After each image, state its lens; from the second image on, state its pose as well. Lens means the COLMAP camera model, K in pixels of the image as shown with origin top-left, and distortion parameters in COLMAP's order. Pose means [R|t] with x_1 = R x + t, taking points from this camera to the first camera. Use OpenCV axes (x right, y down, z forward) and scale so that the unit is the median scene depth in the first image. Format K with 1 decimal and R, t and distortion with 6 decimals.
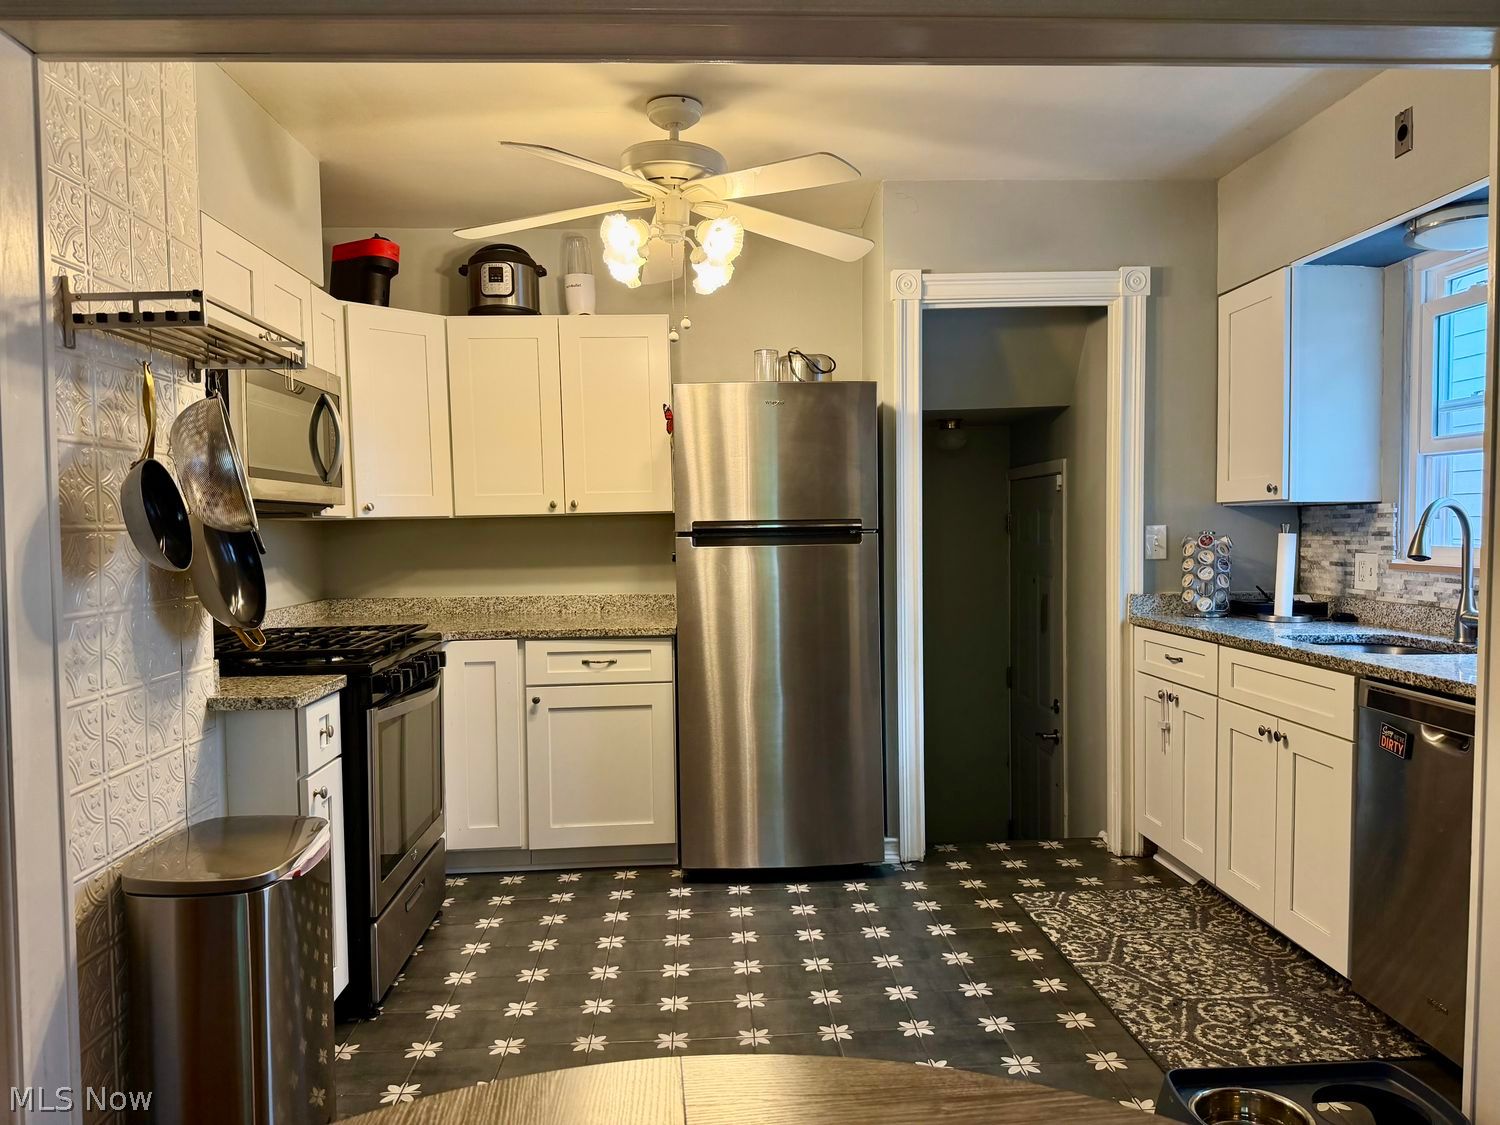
lens RADIAL K [[1072.4, 0, 744.9], [0, 1072.4, 564.7], [0, 0, 1]] dist [0.020251, -0.014296]
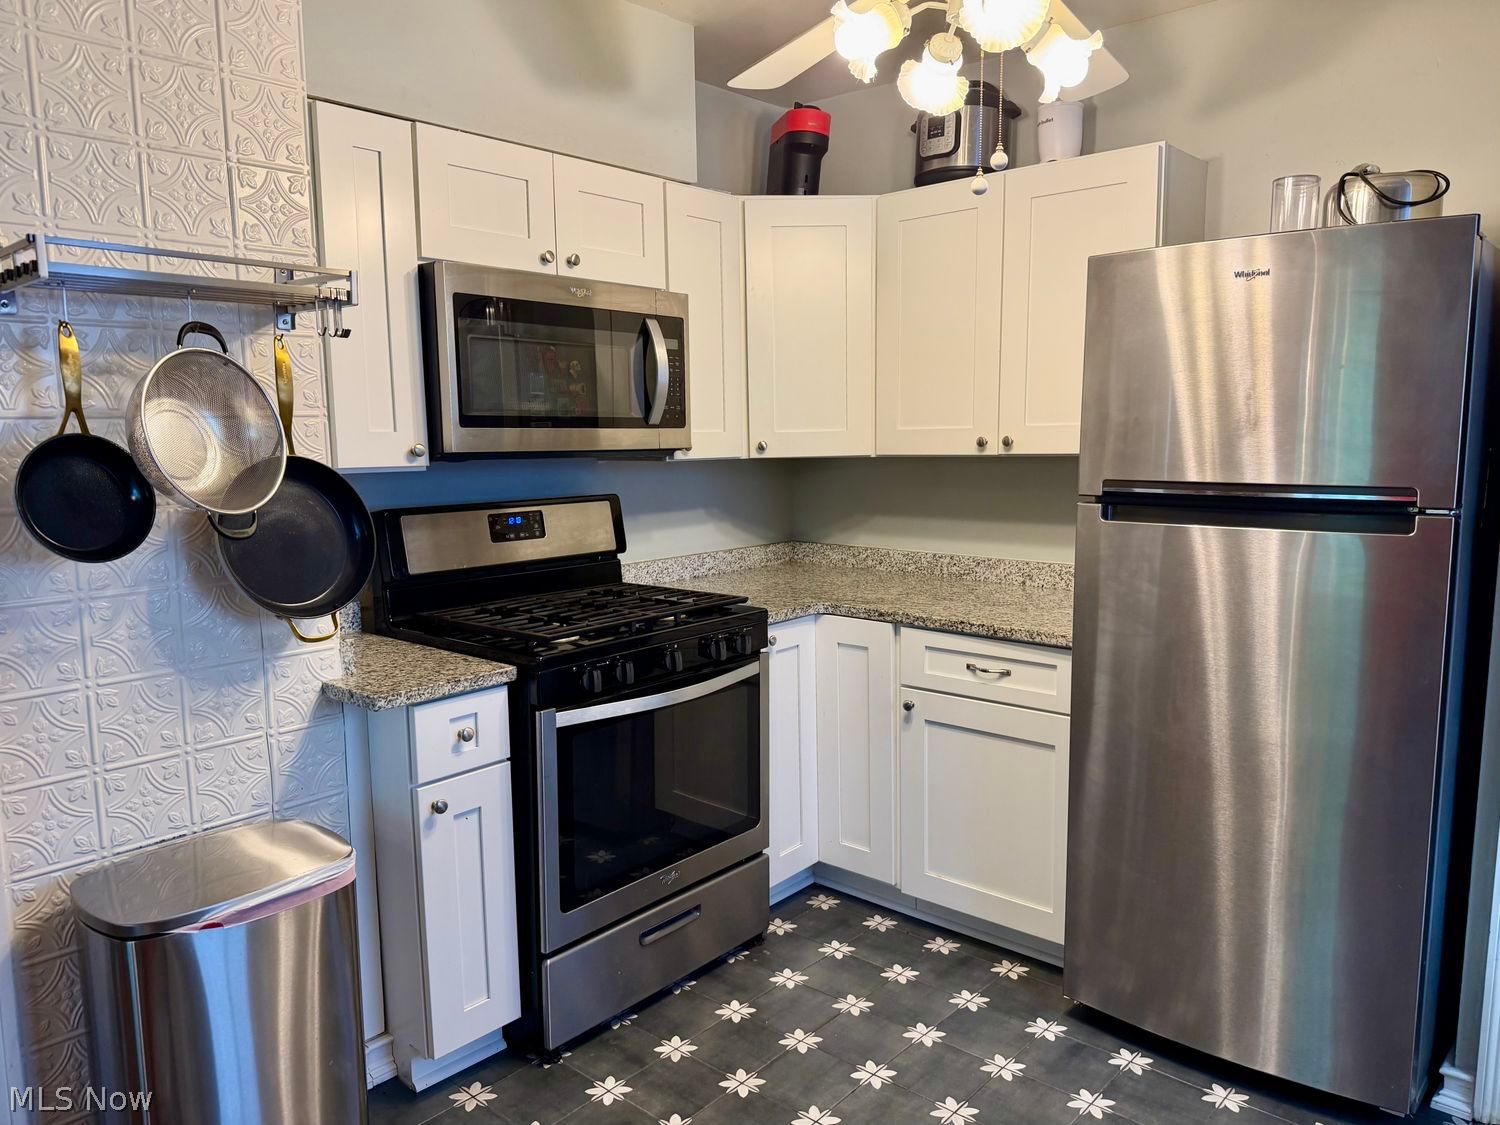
lens RADIAL K [[1072.4, 0, 742.8], [0, 1072.4, 566.3], [0, 0, 1]] dist [0.020251, -0.014296]
pose [[0.708421, 0.097087, -0.699081, 0.252467], [-0.025129, 0.993335, 0.112487, -0.056105], [0.705343, -0.062120, 0.706139, 0.411496]]
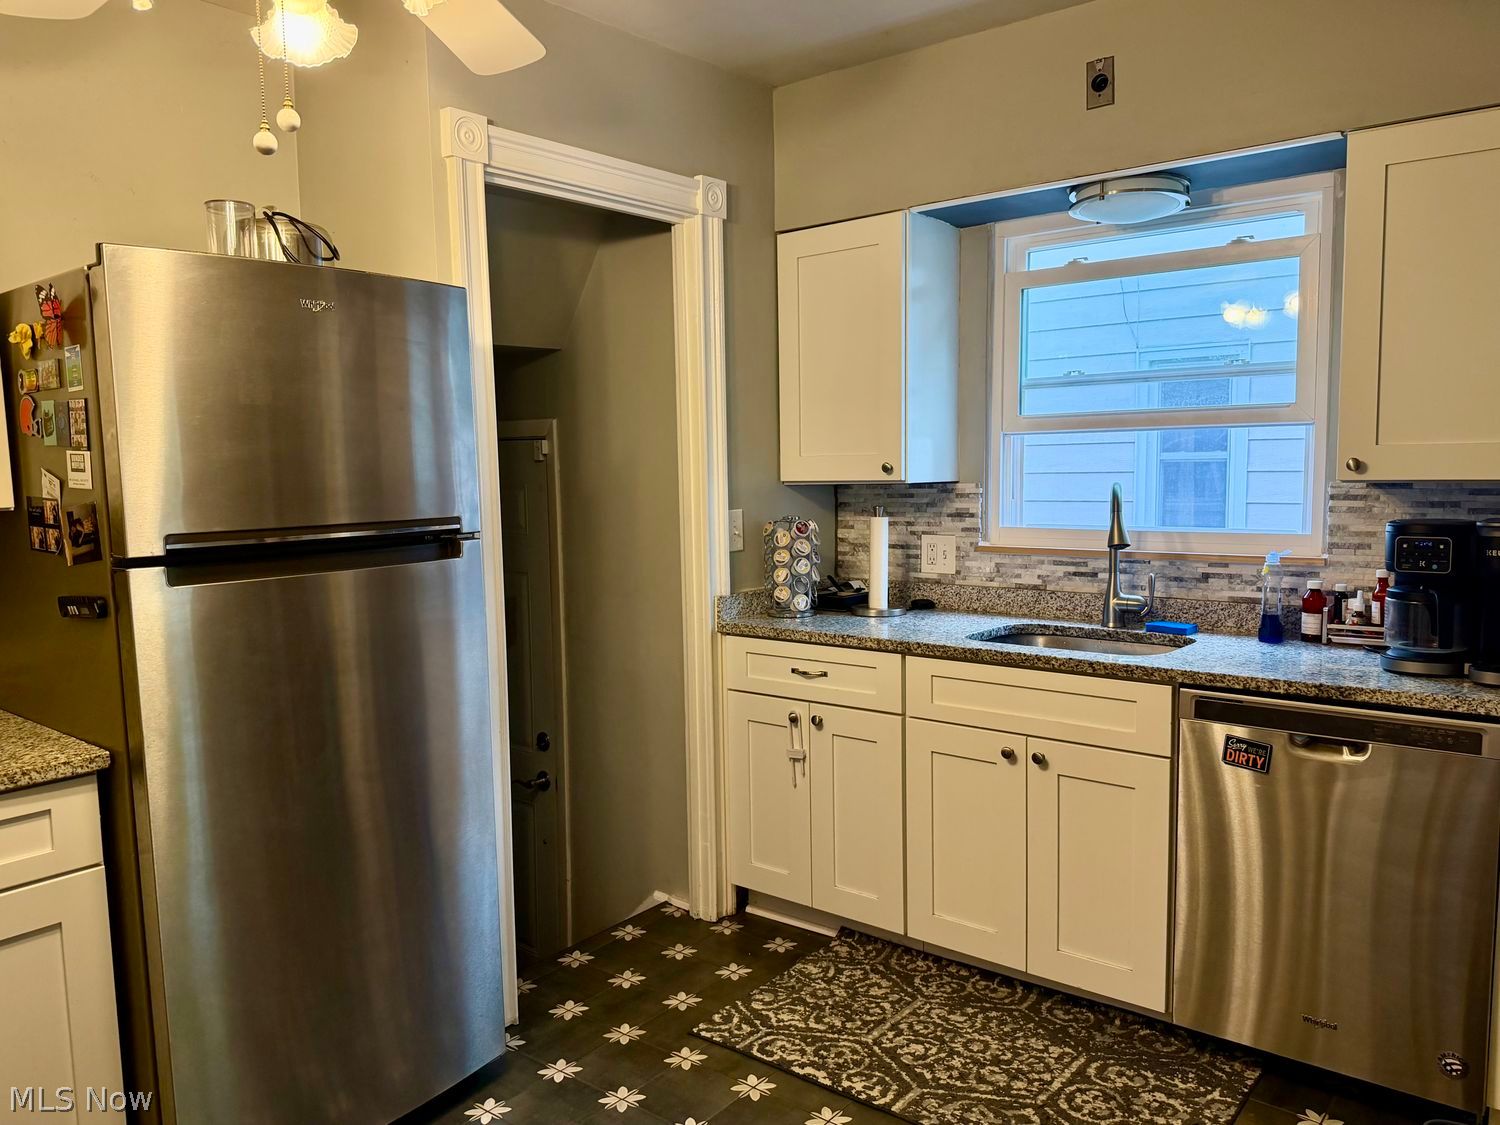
lens RADIAL K [[1127.6, 0, 747.3], [0, 1127.6, 568.7], [0, 0, 1]] dist [0.055983, -0.044511]
pose [[0.653419, -0.072513, 0.753515, -0.274283], [0.035720, 0.997246, 0.064993, -0.050155], [-0.756153, -0.015552, 0.654210, 0.466358]]
